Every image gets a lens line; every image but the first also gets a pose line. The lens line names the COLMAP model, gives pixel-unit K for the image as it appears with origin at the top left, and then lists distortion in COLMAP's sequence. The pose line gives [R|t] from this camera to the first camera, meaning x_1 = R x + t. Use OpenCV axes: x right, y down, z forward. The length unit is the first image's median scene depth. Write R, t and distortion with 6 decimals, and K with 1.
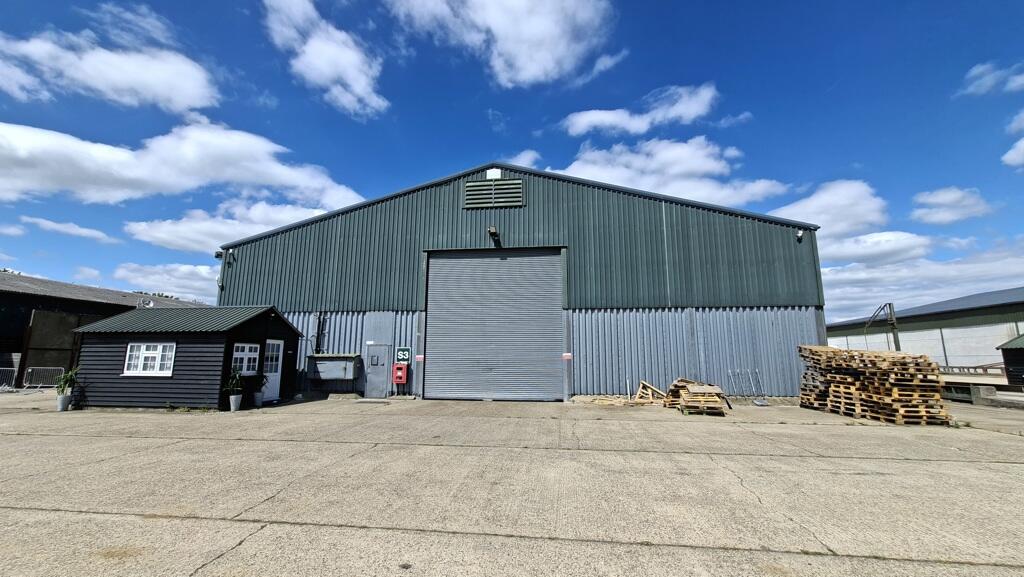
lens RADIAL K [[409.3, 0, 508.7], [0, 409.3, 289.8], [0, 0, 1]] dist [-0.002163, 0.001495]
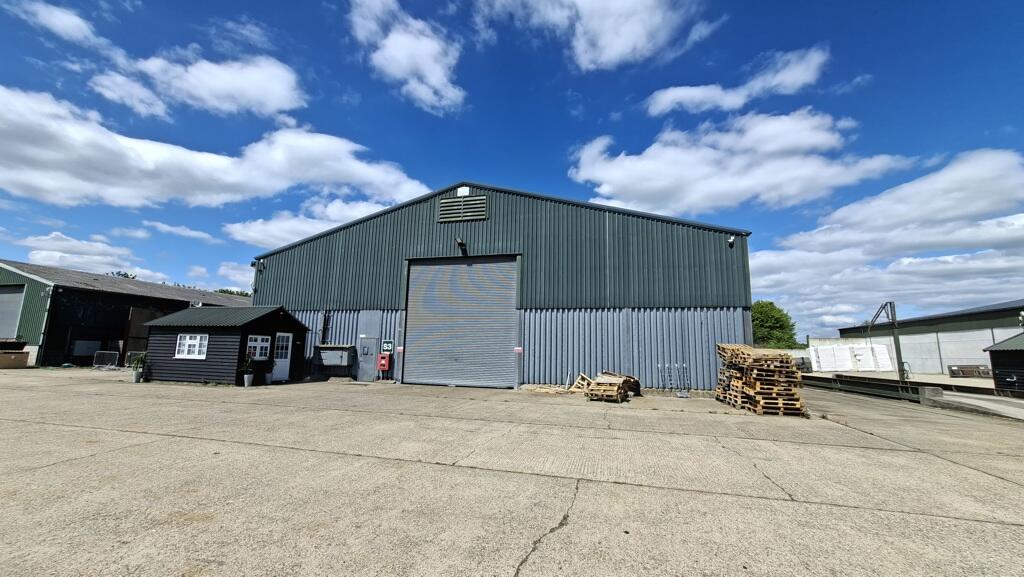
lens RADIAL K [[409.3, 0, 506.8], [0, 409.3, 288.5], [0, 0, 1]] dist [-0.002163, 0.001495]
pose [[0.989475, -0.004122, -0.144647, 0.278128], [0.005855, 0.999916, 0.011556, -0.024130], [0.144588, -0.012282, 0.989416, -0.143076]]
